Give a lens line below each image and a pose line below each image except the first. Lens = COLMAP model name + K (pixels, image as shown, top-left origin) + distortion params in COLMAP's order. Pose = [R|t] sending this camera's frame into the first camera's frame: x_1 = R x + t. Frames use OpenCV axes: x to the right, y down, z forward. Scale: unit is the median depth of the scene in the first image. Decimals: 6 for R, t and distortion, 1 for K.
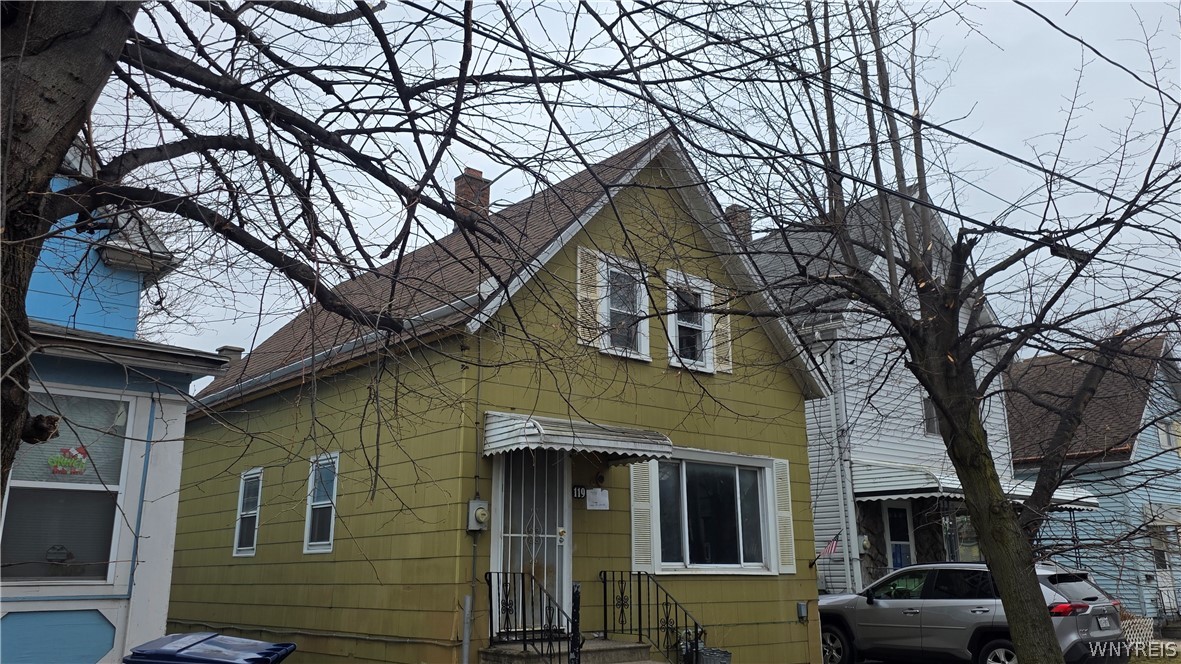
lens RADIAL K [[942.1, 0, 585.3], [0, 942.1, 315.4], [0, 0, 1]] dist [0.130075, -0.214792]
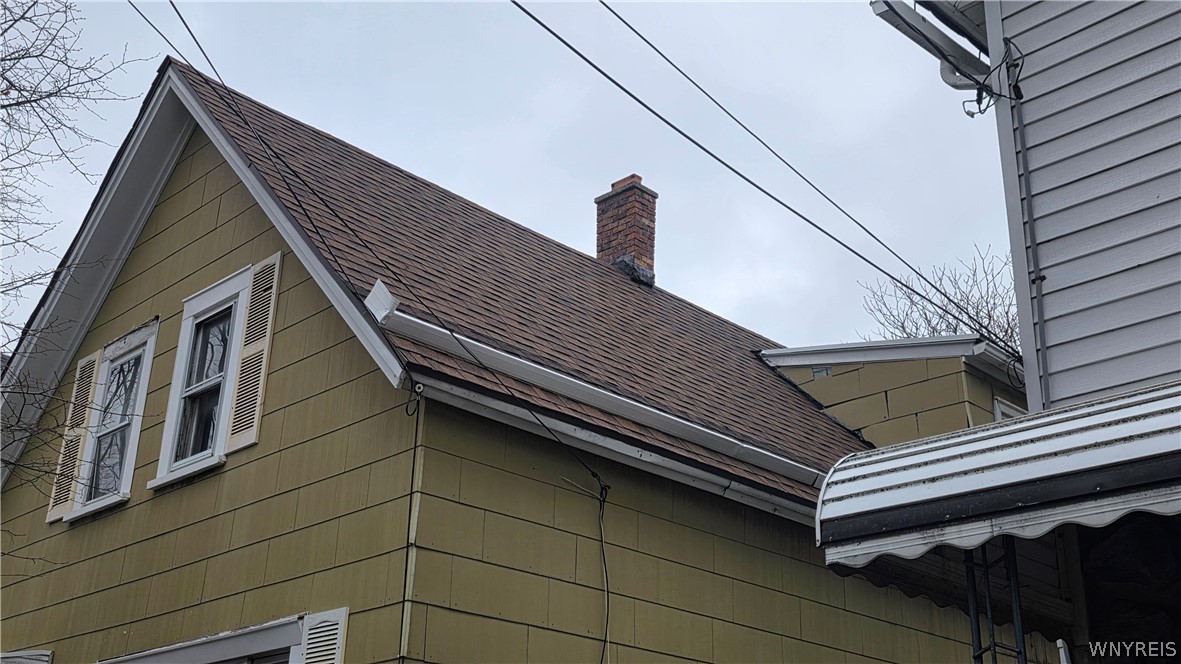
lens RADIAL K [[1333.5, 0, 591.0], [0, 1333.5, 336.8], [0, 0, 1]] dist [0.088577, -0.039307]
pose [[0.072681, -0.379030, -0.922526, 0.920568], [0.234898, 0.905457, -0.353511, 0.332328], [0.969299, -0.191006, 0.154843, 1.321606]]
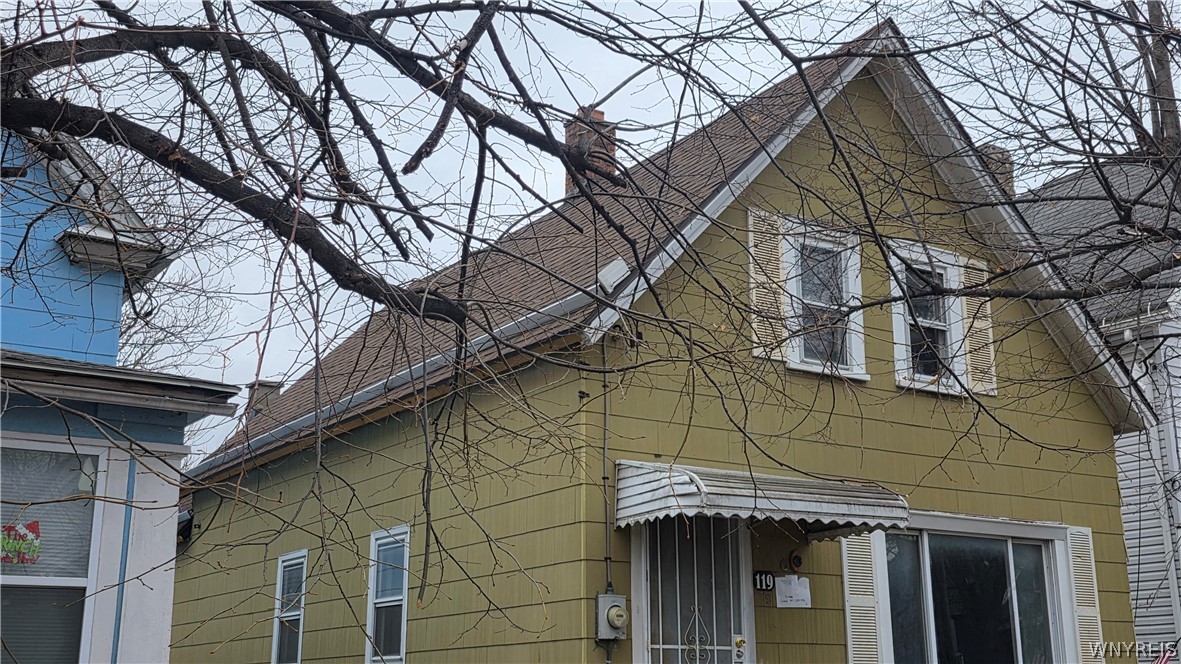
lens RADIAL K [[1333.5, 0, 591.0], [0, 1333.5, 336.8], [0, 0, 1]] dist [0.088577, -0.039307]
pose [[0.991441, -0.034026, -0.126042, -0.002591], [0.034588, 0.999399, 0.002278, 0.011711], [0.125888, -0.006618, 0.992022, 0.067277]]
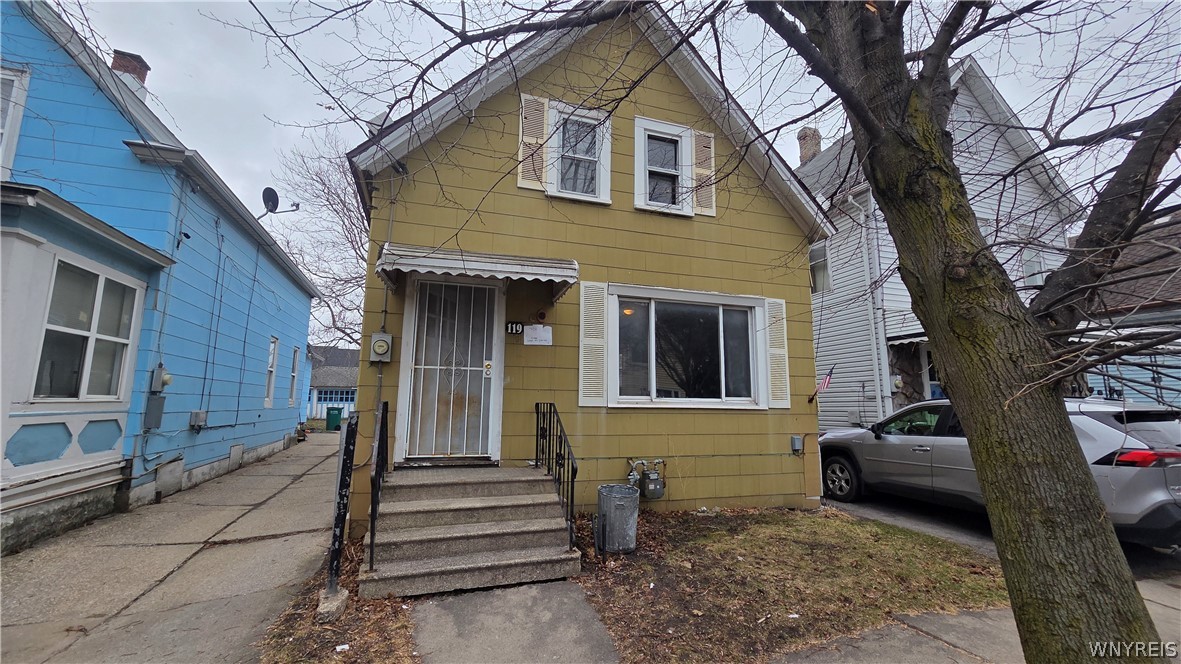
lens RADIAL K [[492.8, 0, 590.5], [0, 492.8, 332.0], [0, 0, 1]] dist [-0.000824, -0.000029]
pose [[0.927083, -0.042503, -0.372438, 0.277318], [0.083307, 0.992066, 0.094155, 0.153900], [0.365481, -0.118316, 0.923269, 0.560667]]
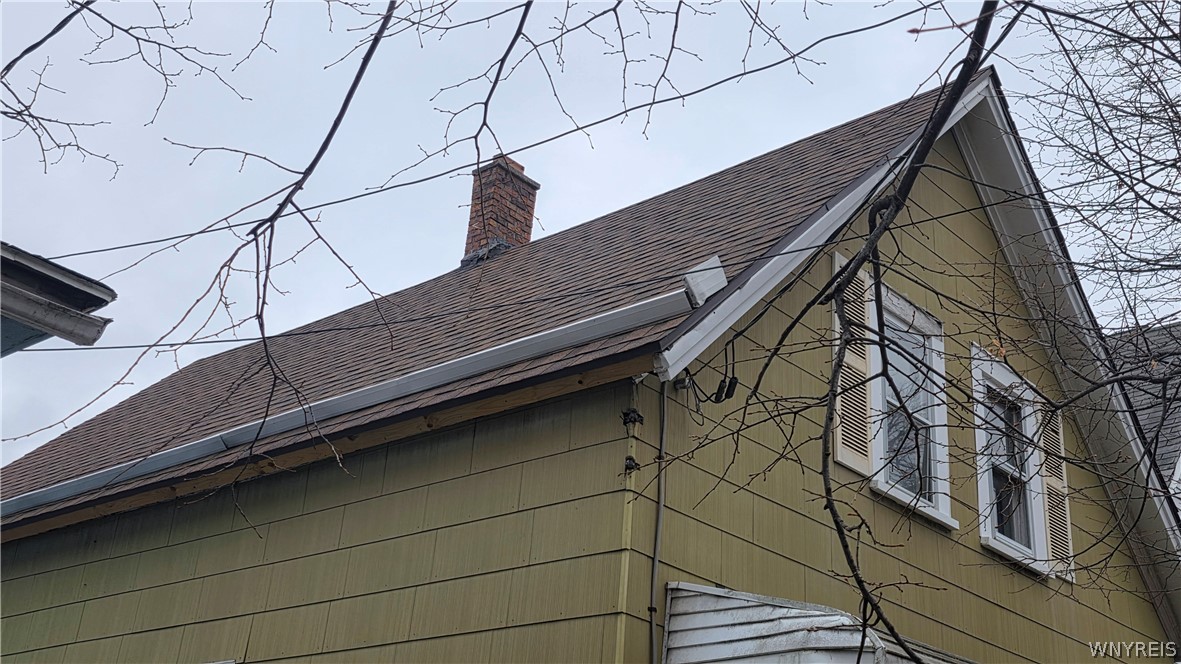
lens RADIAL K [[1333.5, 0, 591.0], [0, 1333.5, 336.8], [0, 0, 1]] dist [0.088577, -0.039307]
pose [[0.989565, 0.119924, 0.079867, -0.190725], [-0.106620, 0.982309, -0.153950, 0.087806], [-0.096917, 0.143828, 0.984845, 0.424356]]
